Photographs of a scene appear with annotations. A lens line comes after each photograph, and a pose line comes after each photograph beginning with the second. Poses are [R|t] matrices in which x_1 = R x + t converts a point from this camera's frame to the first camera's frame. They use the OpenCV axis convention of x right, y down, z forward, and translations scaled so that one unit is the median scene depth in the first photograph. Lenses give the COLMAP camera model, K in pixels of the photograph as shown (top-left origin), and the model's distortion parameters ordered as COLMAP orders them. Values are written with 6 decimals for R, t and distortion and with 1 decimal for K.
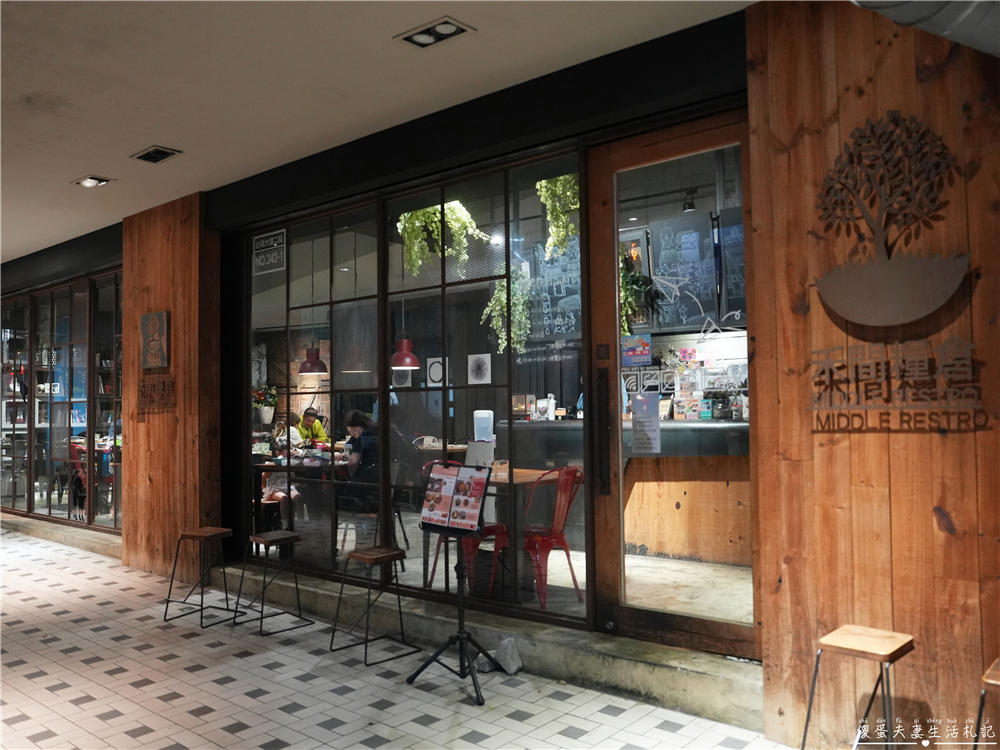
lens RADIAL K [[848.7, 0, 500.0], [0, 848.7, 375.0], [0, 0, 1]] dist [-0.052470, 0.015485]
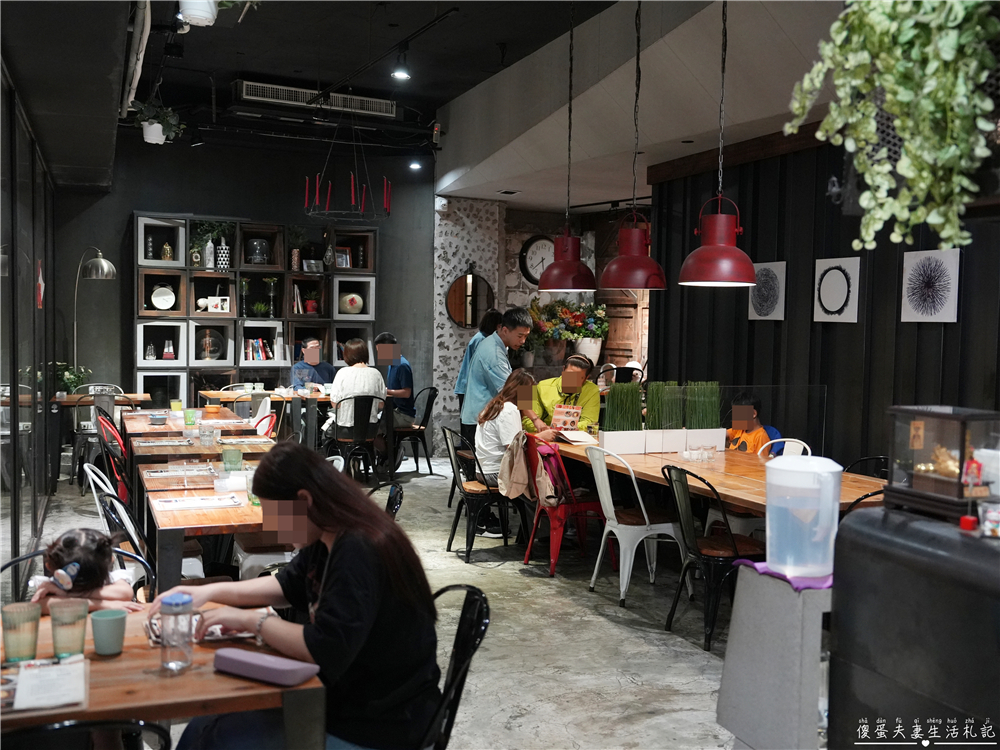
lens RADIAL K [[1066.4, 0, 500.0], [0, 1066.4, 375.0], [0, 0, 1]] dist [0.006356, 0.017284]
pose [[0.881562, 0.052922, -0.469092, 0.062444], [-0.009104, 0.995417, 0.095191, -0.019274], [0.471980, -0.079646, 0.878004, 0.751183]]
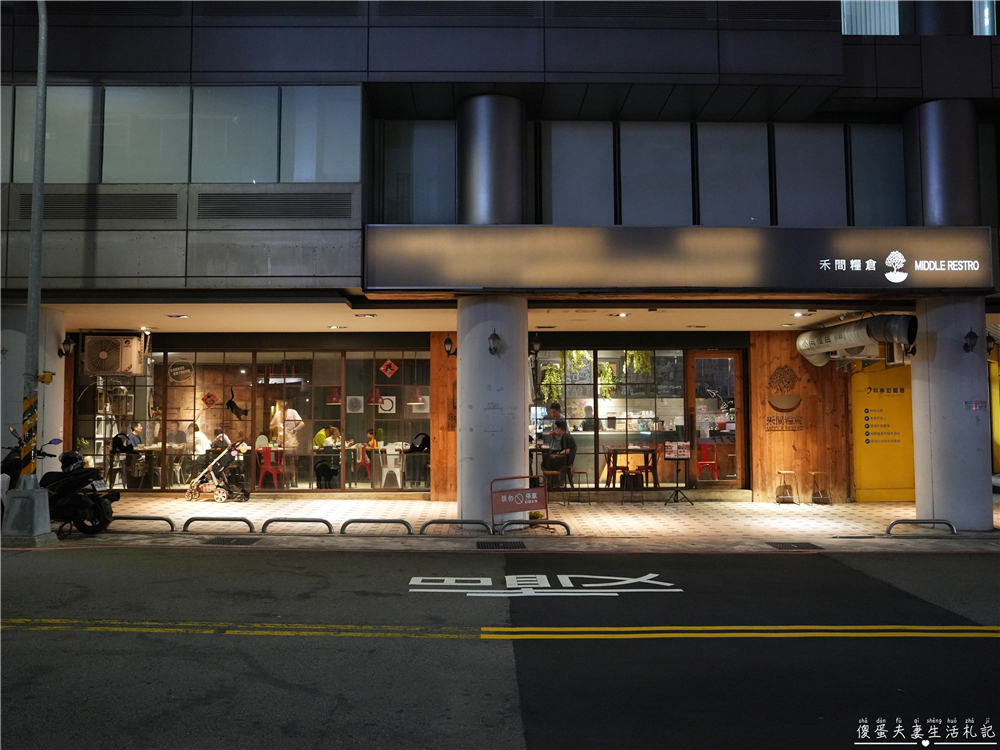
lens RADIAL K [[848.7, 0, 500.0], [0, 848.7, 375.0], [0, 0, 1]] dist [-0.052470, 0.015485]
pose [[0.749917, 0.049478, 0.659679, -1.820181], [-0.031006, 0.998732, -0.039661, -0.004280], [-0.660805, 0.009289, 0.750500, -0.719156]]
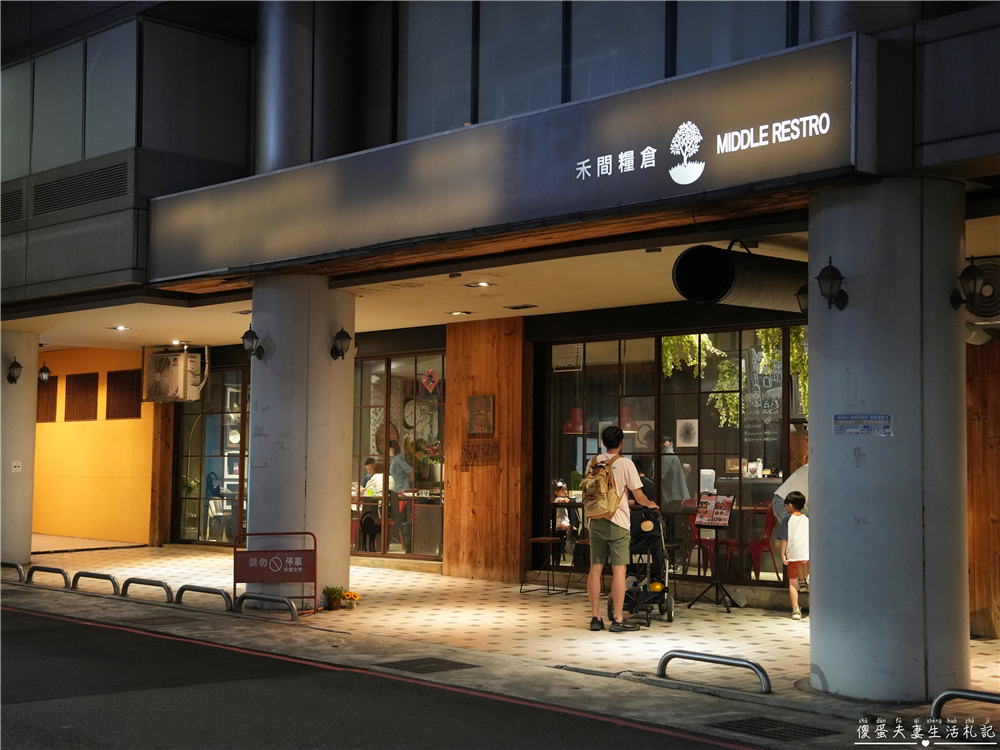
lens RADIAL K [[1490.9, 0, 500.0], [0, 1490.9, 375.0], [0, 0, 1]] dist [0.085643, 0.060605]
pose [[0.995249, 0.018685, -0.095550, -0.137324], [-0.021407, 0.999391, -0.027540, -0.039240], [0.094978, 0.029455, 0.995044, -1.535582]]
